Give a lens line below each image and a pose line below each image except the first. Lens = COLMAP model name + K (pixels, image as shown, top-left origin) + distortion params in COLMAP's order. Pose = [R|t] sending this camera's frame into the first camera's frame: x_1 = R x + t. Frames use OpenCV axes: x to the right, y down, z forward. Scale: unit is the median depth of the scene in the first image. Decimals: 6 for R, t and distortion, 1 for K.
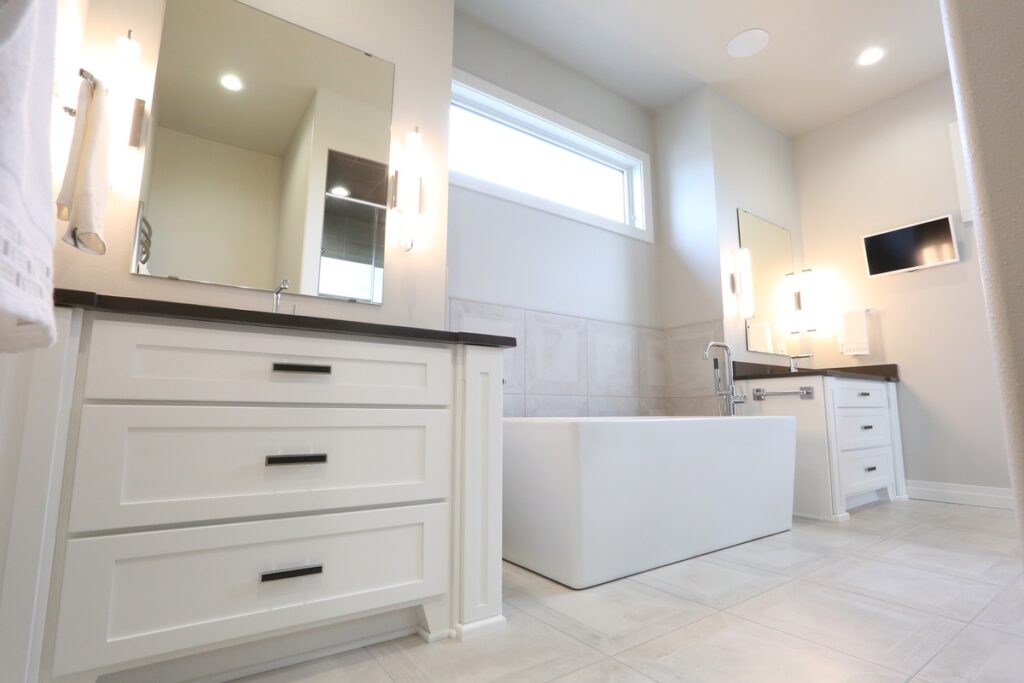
lens RADIAL K [[501.8, 0, 512.0], [0, 501.8, 341.5], [0, 0, 1]] dist [-0.073110, 0.027313]
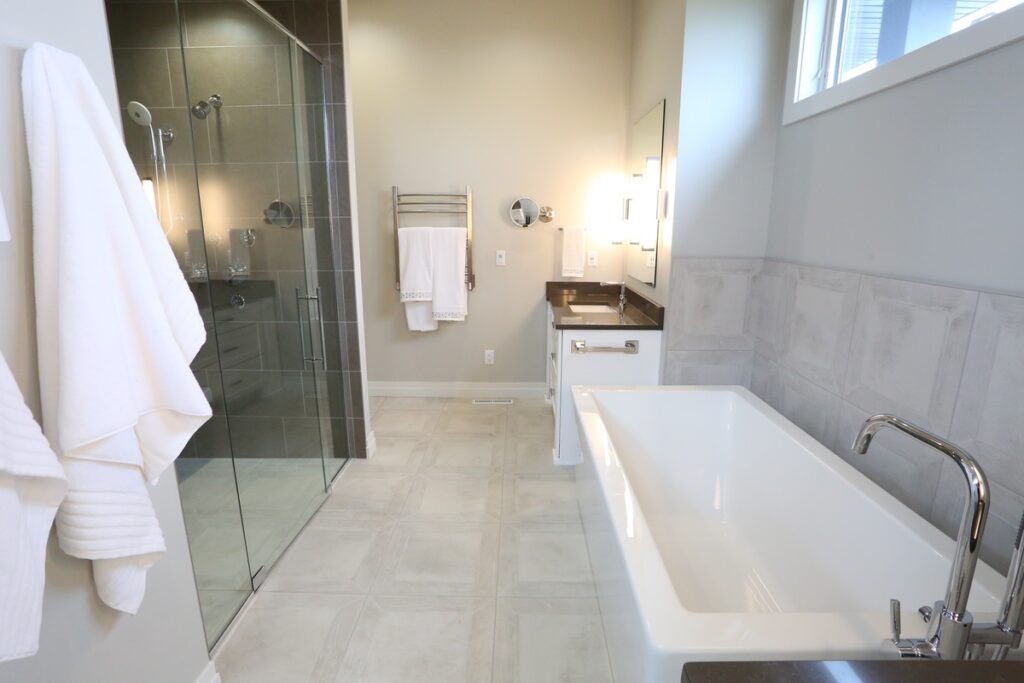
lens RADIAL K [[501.8, 0, 512.0], [0, 501.8, 341.5], [0, 0, 1]] dist [-0.073110, 0.027313]
pose [[-0.590374, 0.182143, -0.786310, 0.853029], [0.114164, 0.983254, 0.142048, -0.126461], [0.799015, -0.005907, -0.601281, 1.095994]]
